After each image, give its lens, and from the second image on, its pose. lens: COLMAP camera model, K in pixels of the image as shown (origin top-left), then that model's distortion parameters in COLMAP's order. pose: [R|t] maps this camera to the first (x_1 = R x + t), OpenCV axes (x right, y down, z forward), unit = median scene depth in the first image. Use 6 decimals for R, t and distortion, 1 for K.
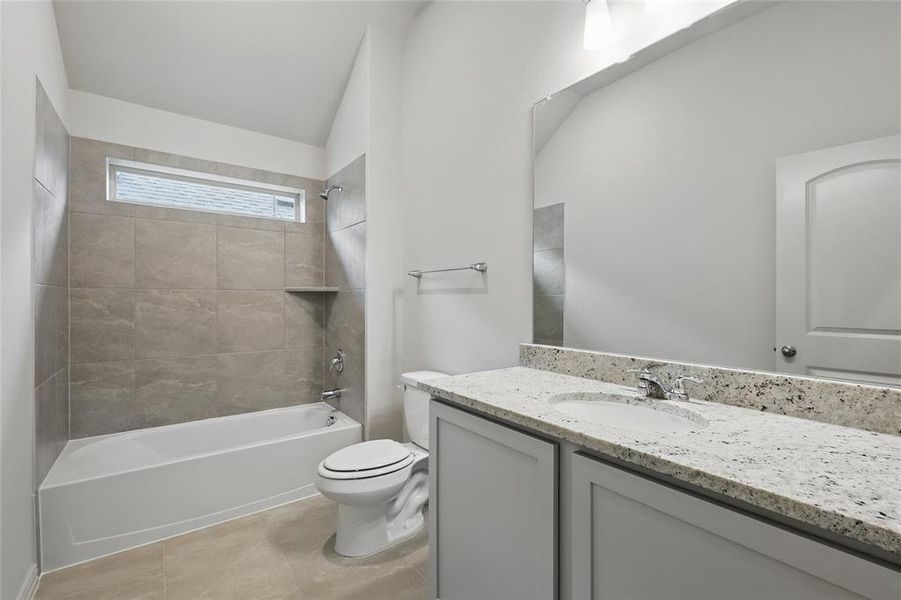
lens RADIAL K [[398.4, 0, 454.7], [0, 398.4, 299.5], [0, 0, 1]] dist [0.006011, 0.000109]
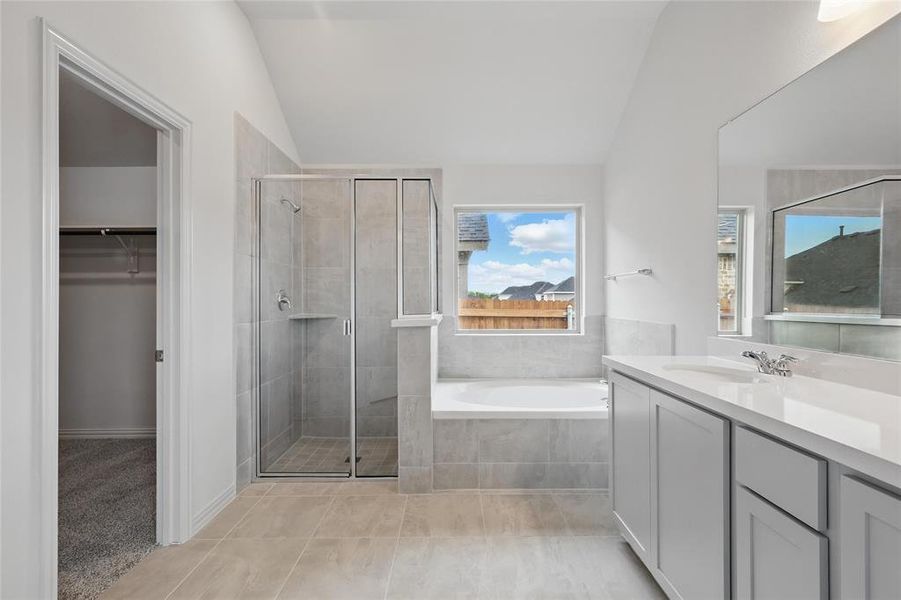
lens RADIAL K [[398.4, 0, 454.7], [0, 398.4, 299.5], [0, 0, 1]] dist [0.006011, 0.000109]
pose [[0.798690, -0.002292, -0.601738, 0.320345], [0.003360, 0.999994, 0.000651, -0.000792], [0.601733, -0.002542, 0.798693, -0.428180]]
